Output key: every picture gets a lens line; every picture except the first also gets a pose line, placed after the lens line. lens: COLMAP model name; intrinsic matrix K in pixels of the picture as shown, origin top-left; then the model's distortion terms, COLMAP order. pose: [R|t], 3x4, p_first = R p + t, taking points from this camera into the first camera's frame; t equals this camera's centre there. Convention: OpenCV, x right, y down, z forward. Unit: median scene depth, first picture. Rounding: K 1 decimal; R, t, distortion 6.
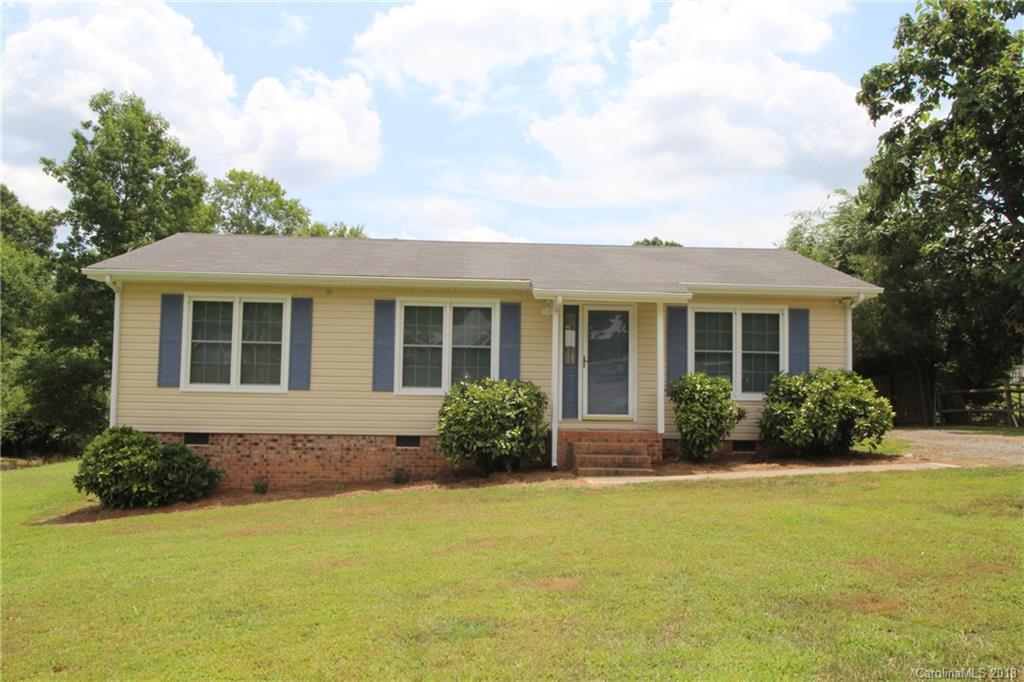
lens RADIAL K [[804.3, 0, 511.3], [0, 804.3, 335.4], [0, 0, 1]] dist [0.011617, 0.005283]
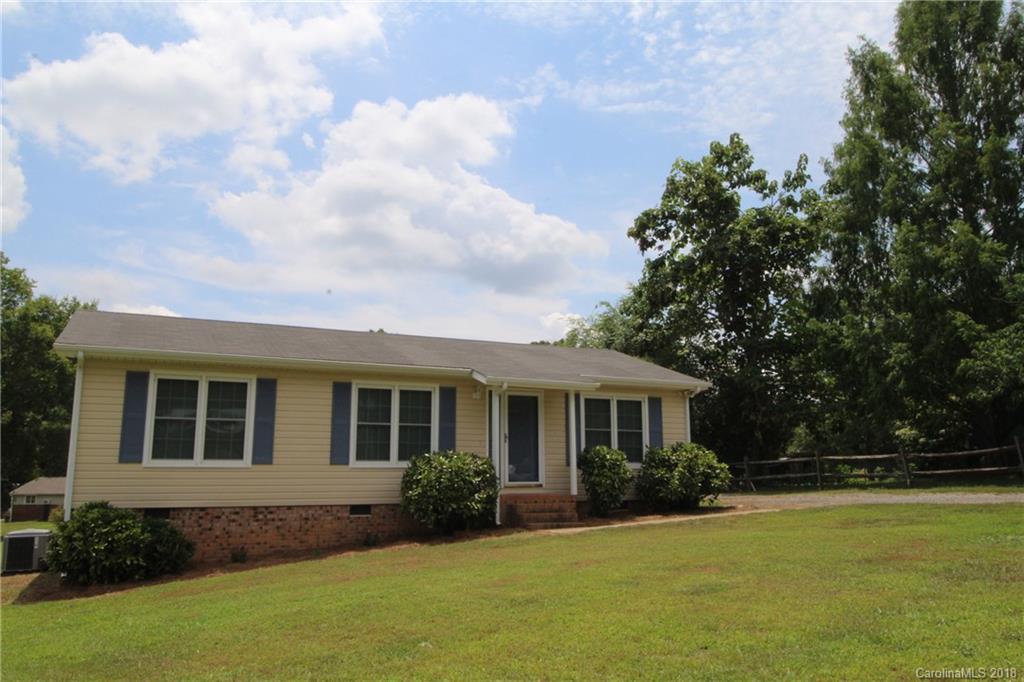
lens RADIAL K [[804.3, 0, 511.3], [0, 804.3, 335.4], [0, 0, 1]] dist [0.011617, 0.005283]
pose [[0.925347, 0.048098, 0.376057, -0.367904], [-0.006058, 0.993669, -0.112184, 0.015514], [-0.379072, 0.101531, 0.919780, -0.129466]]
